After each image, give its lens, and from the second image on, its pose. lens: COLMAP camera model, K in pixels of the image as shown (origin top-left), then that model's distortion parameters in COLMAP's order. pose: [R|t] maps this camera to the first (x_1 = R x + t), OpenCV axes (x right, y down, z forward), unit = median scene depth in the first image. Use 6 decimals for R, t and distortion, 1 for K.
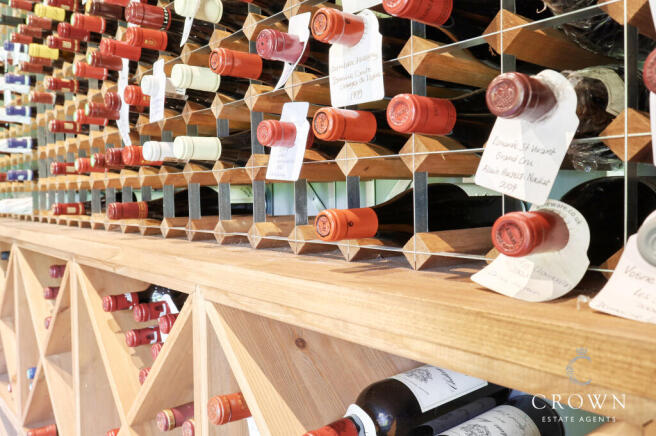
lens RADIAL K [[555.7, 0, 327.7], [0, 555.7, 215.6], [0, 0, 1]] dist [0.007536, 0.001441]
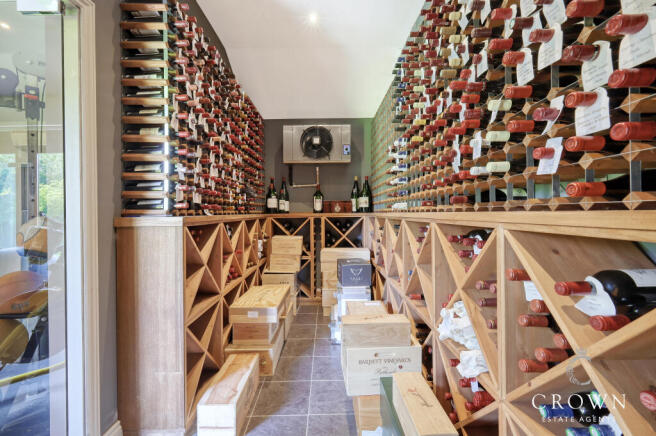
lens RADIAL K [[286.7, 0, 330.6], [0, 286.7, 214.7], [0, 0, 1]] dist [0.010040, -0.002071]
pose [[0.768487, 0.006151, -0.639836, -0.005580], [-0.018587, 0.999746, -0.012714, 0.102560], [0.639596, 0.021663, 0.768406, -0.339724]]
